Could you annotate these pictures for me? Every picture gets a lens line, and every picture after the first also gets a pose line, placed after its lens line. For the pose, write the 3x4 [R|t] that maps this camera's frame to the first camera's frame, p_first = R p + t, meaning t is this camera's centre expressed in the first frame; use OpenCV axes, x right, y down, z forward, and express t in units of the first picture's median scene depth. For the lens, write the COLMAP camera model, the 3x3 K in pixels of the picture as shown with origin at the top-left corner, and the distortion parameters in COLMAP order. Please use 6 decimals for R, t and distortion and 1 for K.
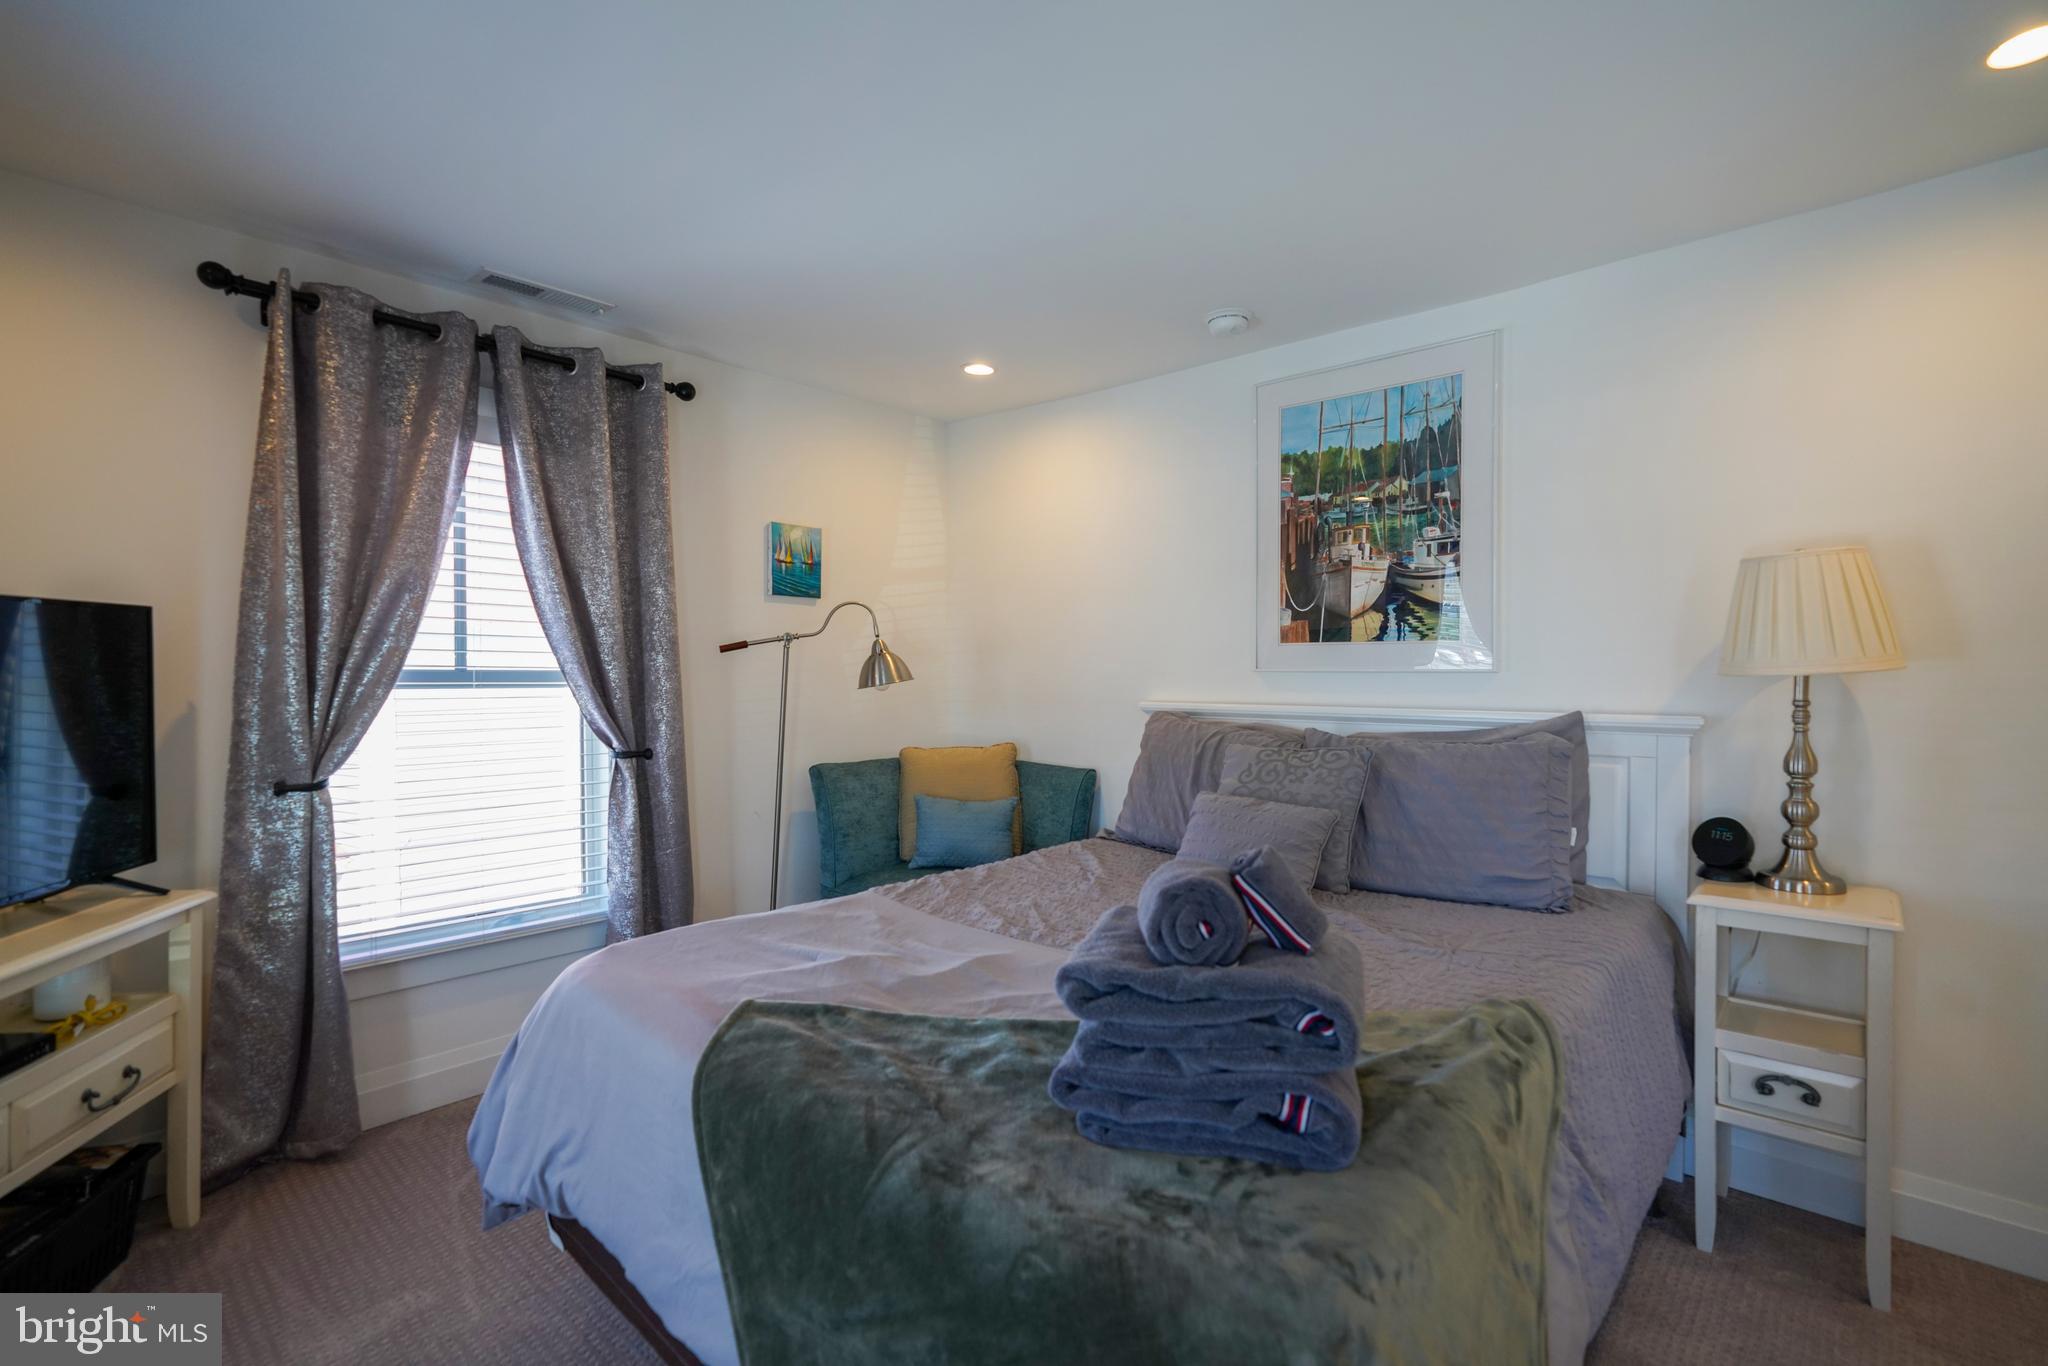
lens RADIAL K [[923.1, 0, 1013.1], [0, 923.1, 680.5], [0, 0, 1]] dist [-0.011083, 0.005274]
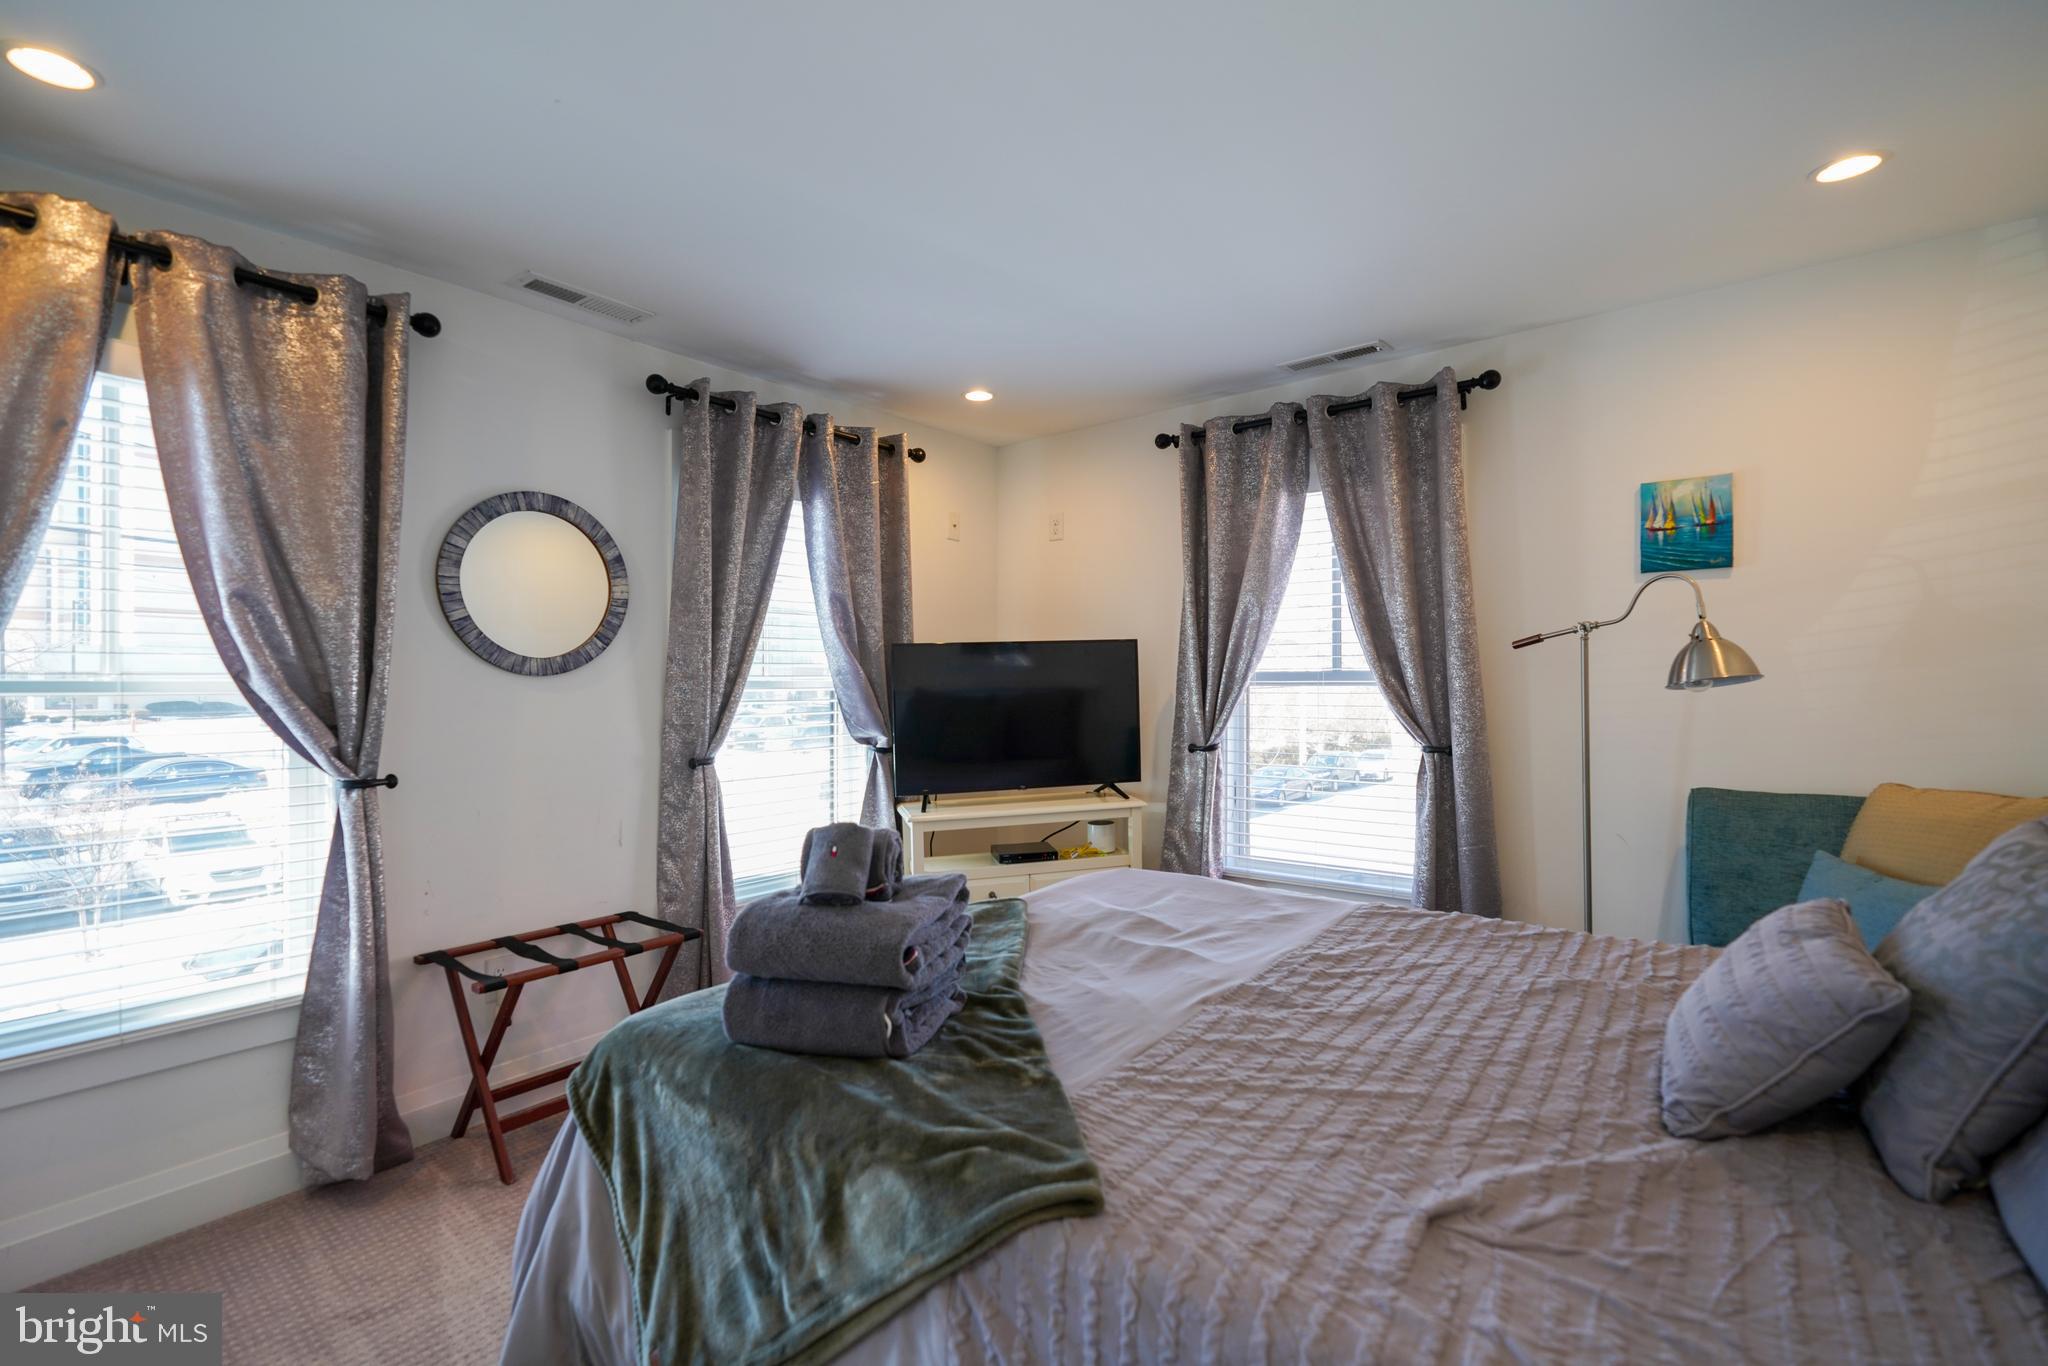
lens RADIAL K [[923.1, 0, 1016.4], [0, 923.1, 684.7], [0, 0, 1]] dist [-0.011083, 0.005274]
pose [[0.066200, 0.005650, -0.997790, 0.628585], [0.007878, 0.999950, 0.006185, -0.004084], [0.997775, -0.008270, 0.066152, 0.476657]]
